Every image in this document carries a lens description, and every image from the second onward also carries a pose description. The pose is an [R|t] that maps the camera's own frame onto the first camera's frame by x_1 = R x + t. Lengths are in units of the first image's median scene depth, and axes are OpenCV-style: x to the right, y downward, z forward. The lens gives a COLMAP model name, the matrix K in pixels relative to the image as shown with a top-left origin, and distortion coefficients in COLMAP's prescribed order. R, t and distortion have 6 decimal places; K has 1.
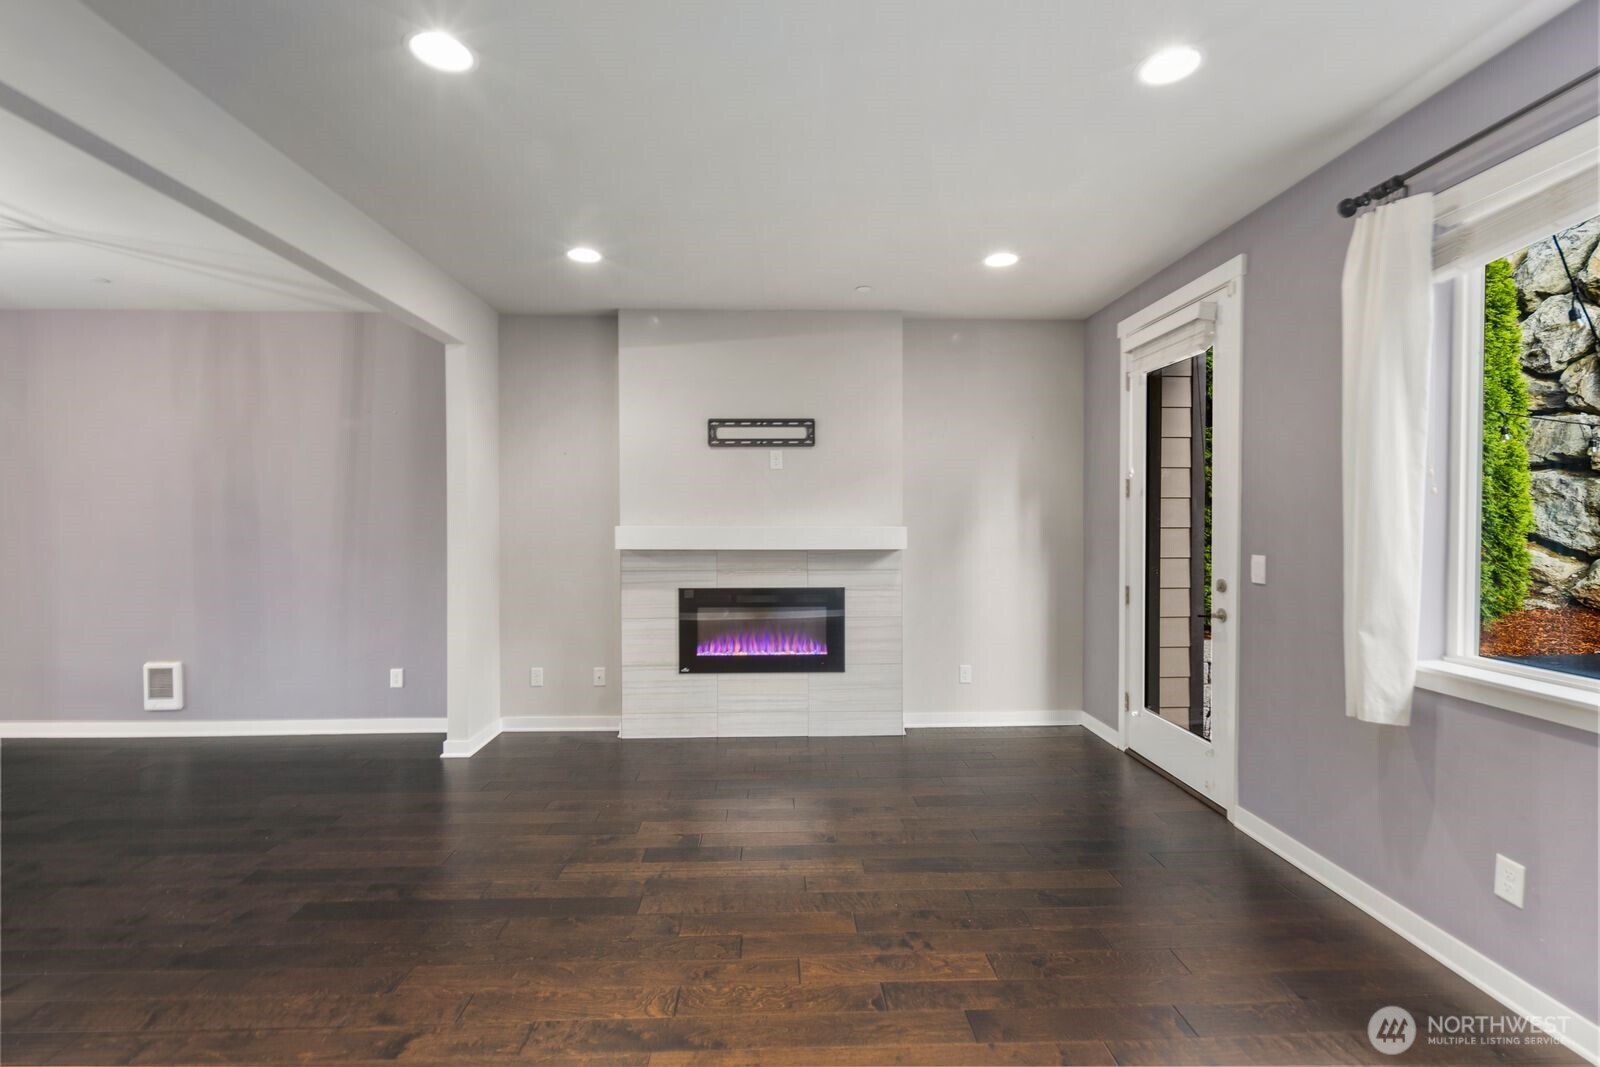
lens RADIAL K [[698.4, 0, 797.9], [0, 698.4, 530.5], [0, 0, 1]] dist [0.006244, -0.003560]
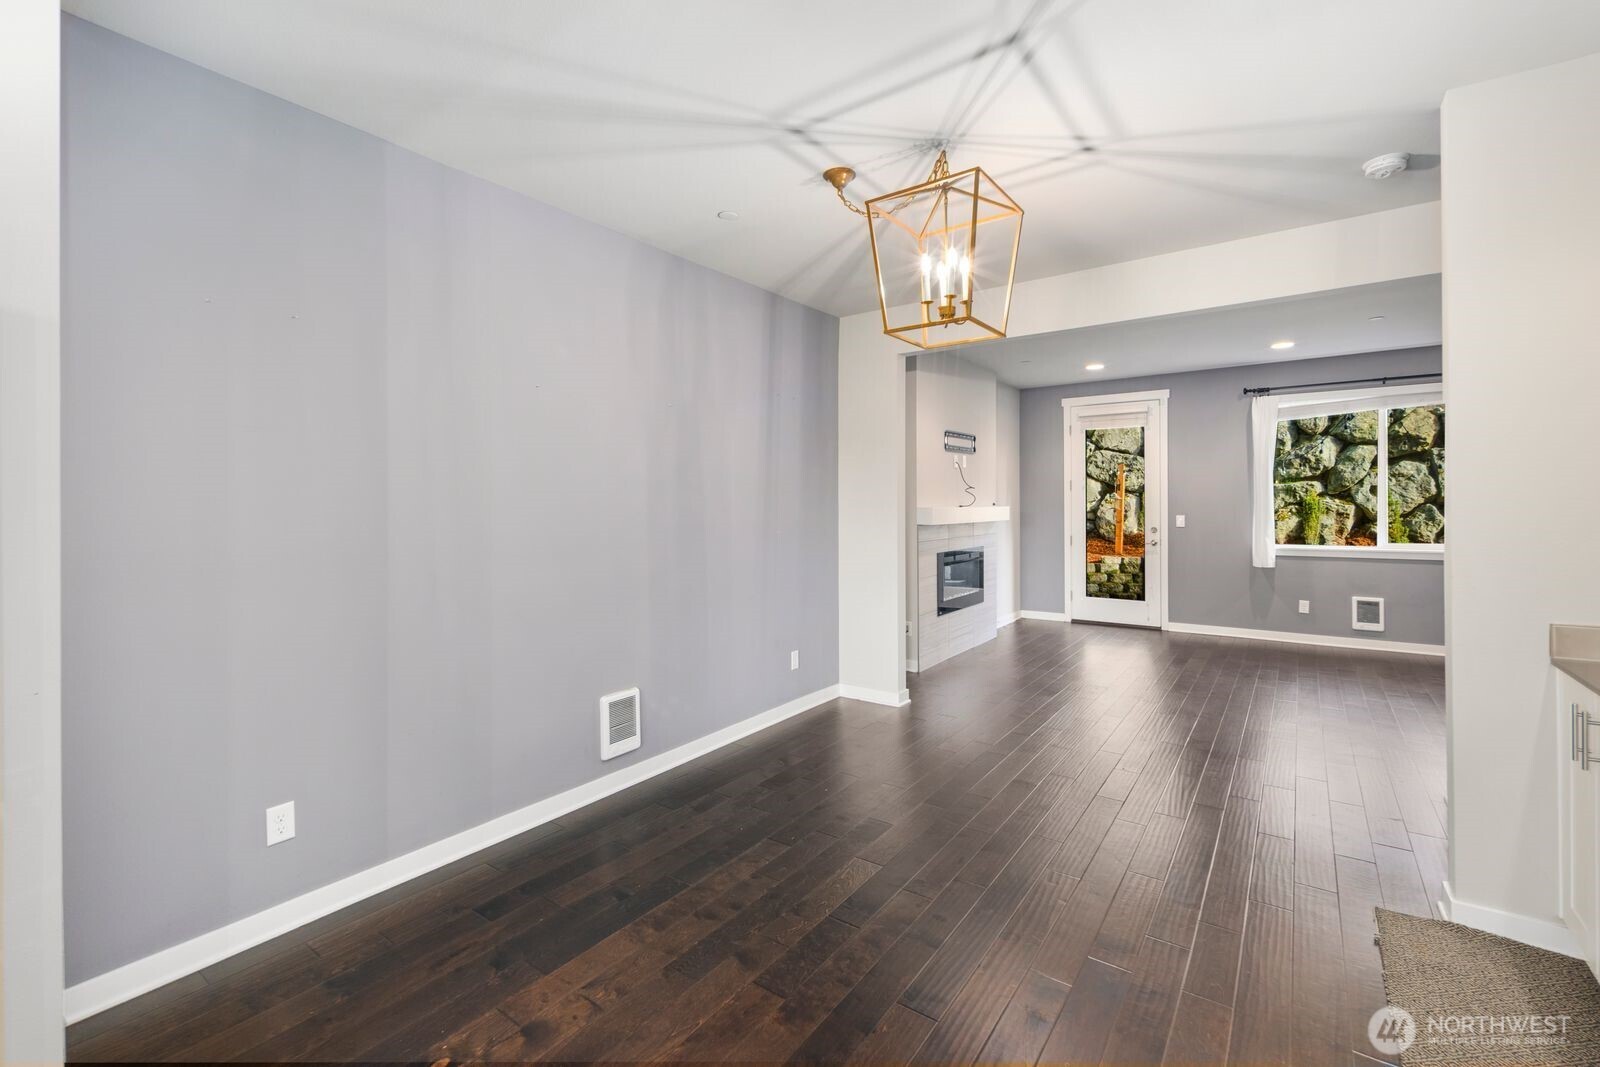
lens RADIAL K [[698.4, 0, 803.0], [0, 698.4, 498.0], [0, 0, 1]] dist [0.006244, -0.003560]
pose [[0.609267, 0.003090, 0.792959, -1.728222], [0.019550, 0.999630, -0.018916, -0.004145], [-0.792724, 0.027027, 0.608981, 0.467373]]
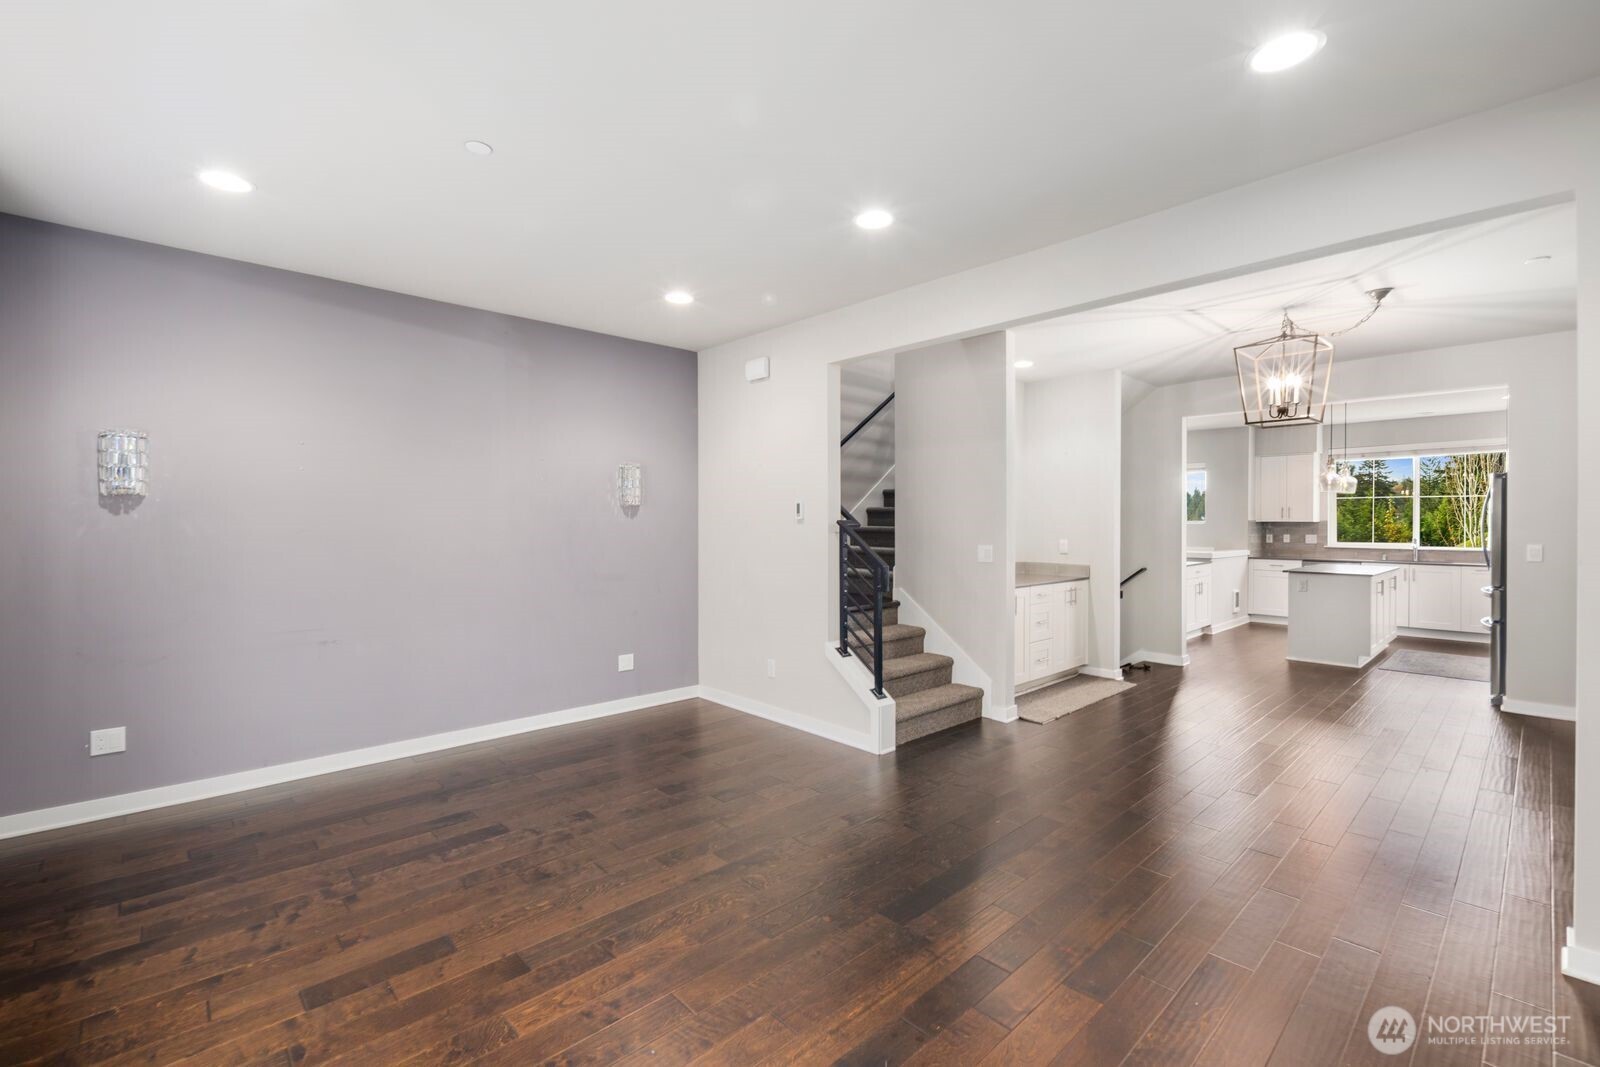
lens RADIAL K [[698.4, 0, 801.5], [0, 698.4, 530.7], [0, 0, 1]] dist [0.006244, -0.003560]
pose [[-0.751478, 0.006846, -0.659723, 0.350345], [-0.011530, 0.999657, 0.023507, -0.017661], [0.659658, 0.025272, -0.751141, 1.143665]]
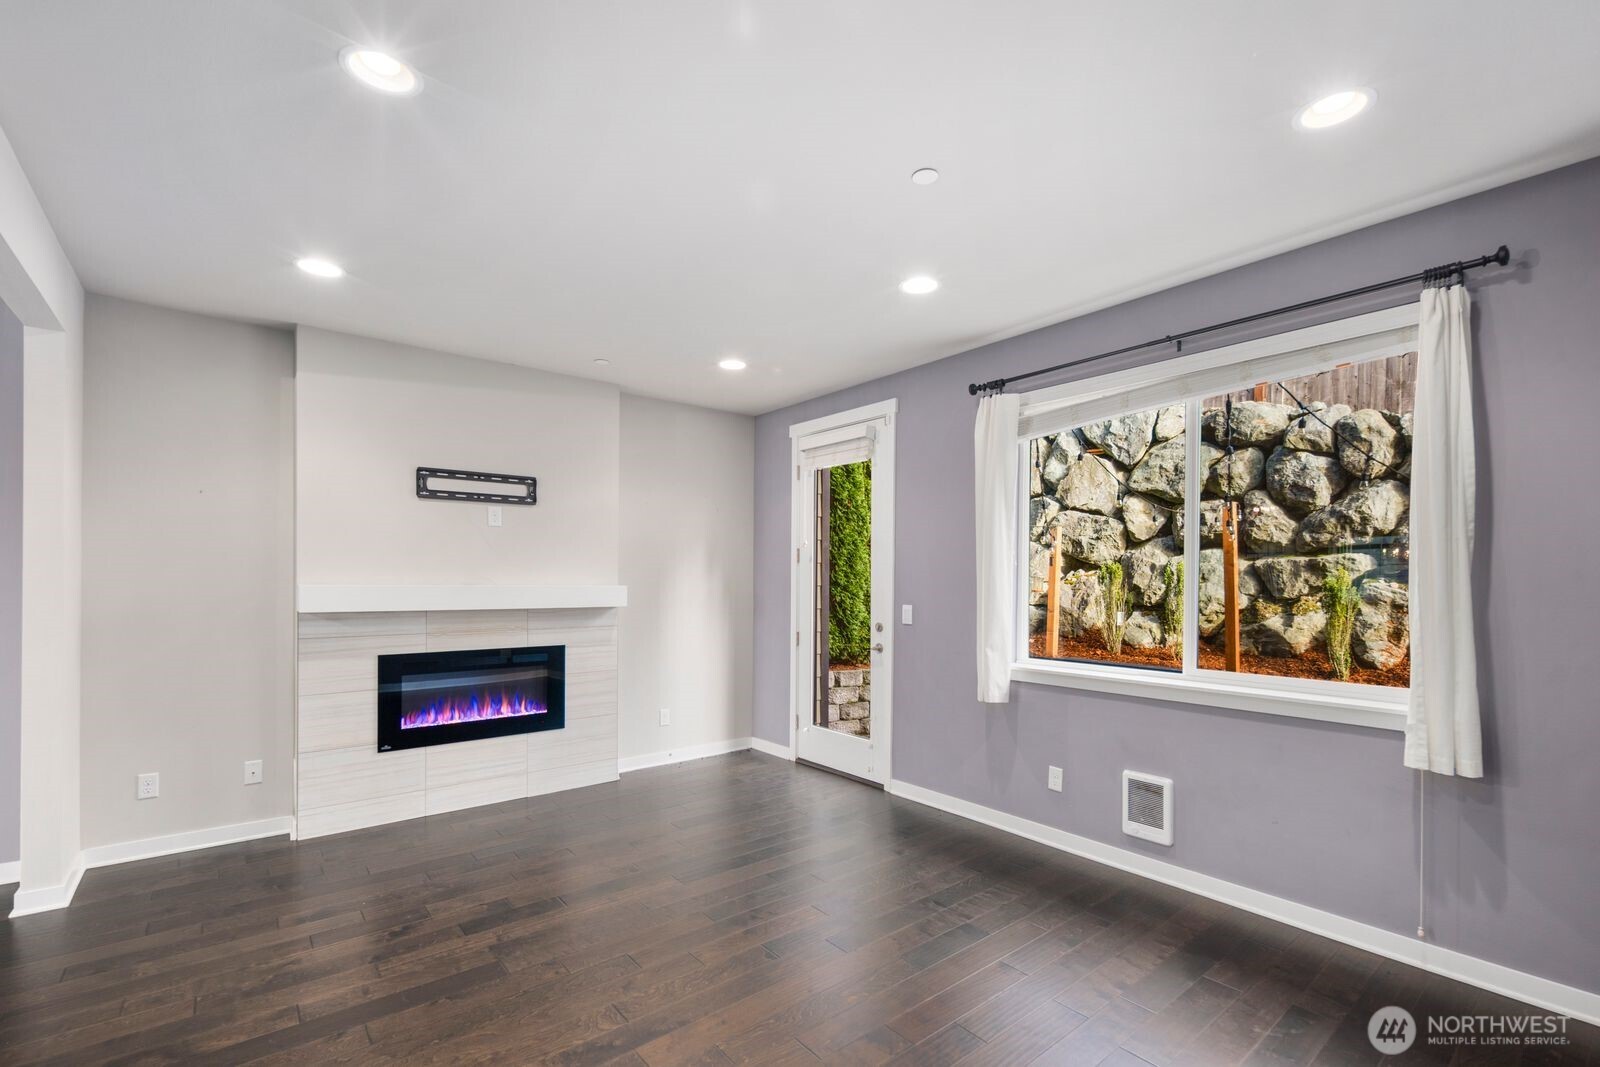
lens RADIAL K [[698.4, 0, 802.8], [0, 698.4, 588.2], [0, 0, 1]] dist [0.006244, -0.003560]
pose [[0.797222, -0.002109, 0.603683, -0.340495], [0.003255, 0.999994, -0.000805, 0.000075], [-0.603678, 0.002607, 0.797224, -0.034891]]
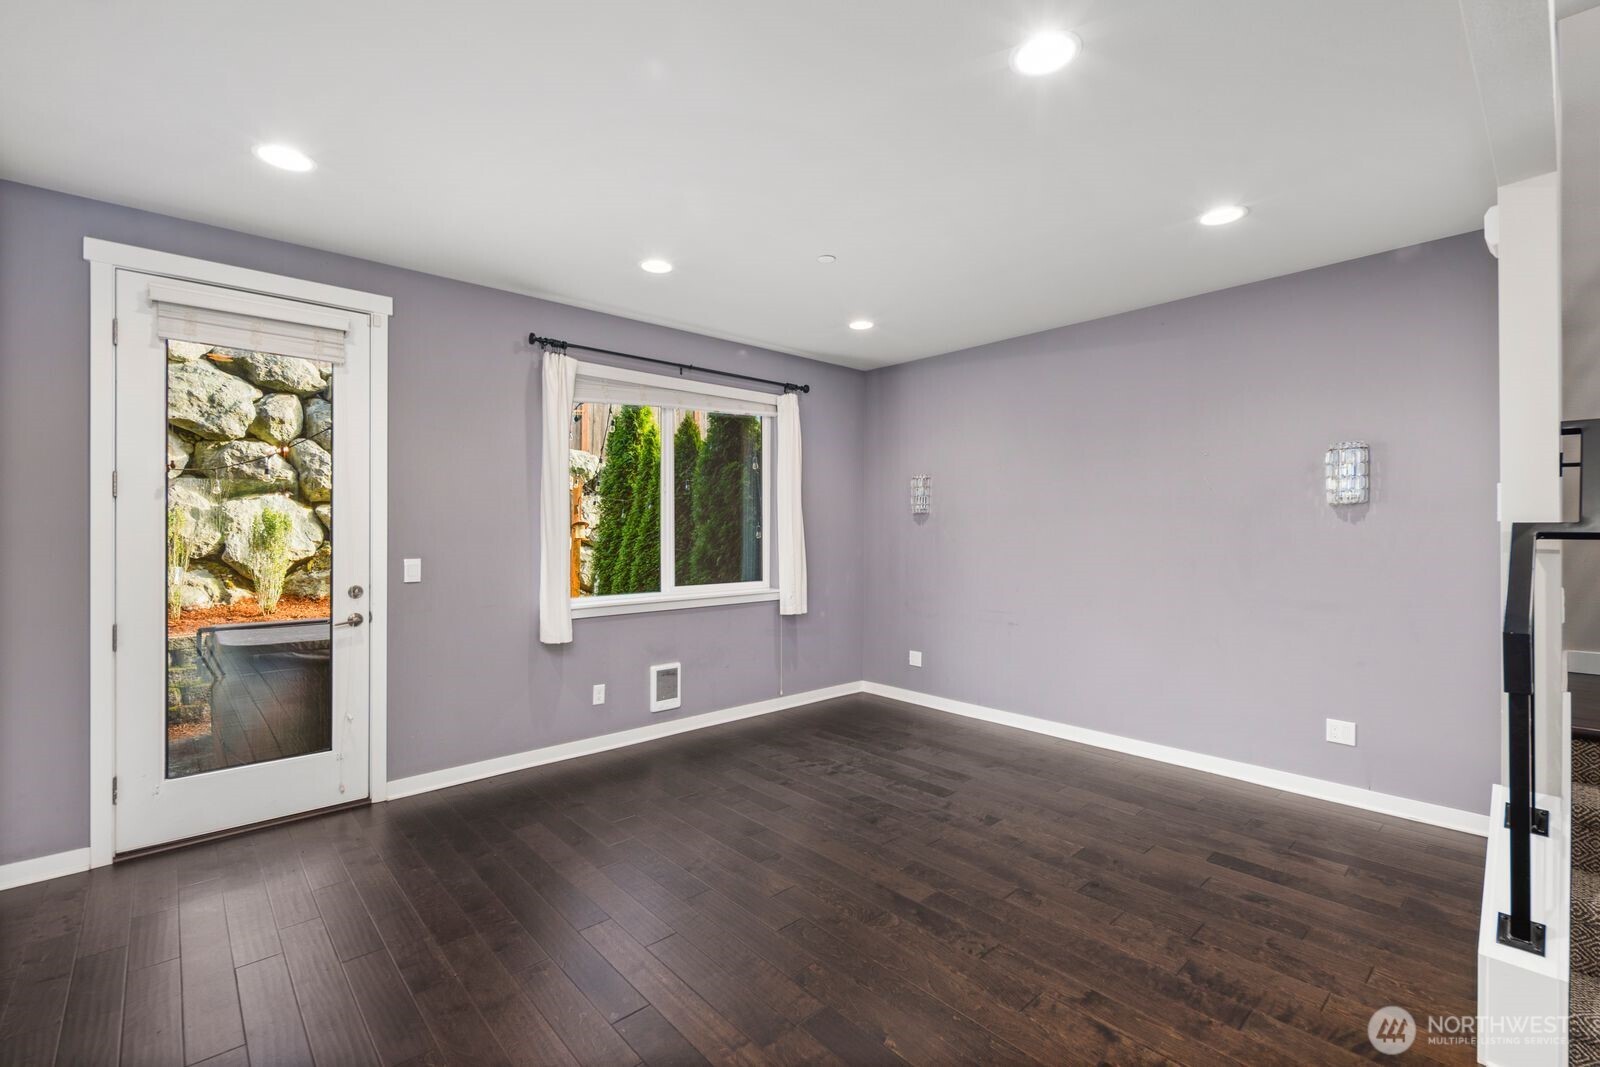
lens RADIAL K [[698.4, 0, 794.7], [0, 698.4, 527.0], [0, 0, 1]] dist [0.006244, -0.003560]
pose [[-0.639775, 0.004443, 0.768549, -0.578348], [0.013975, 0.999885, 0.005853, -0.014572], [-0.768435, 0.014486, -0.639764, 1.057715]]
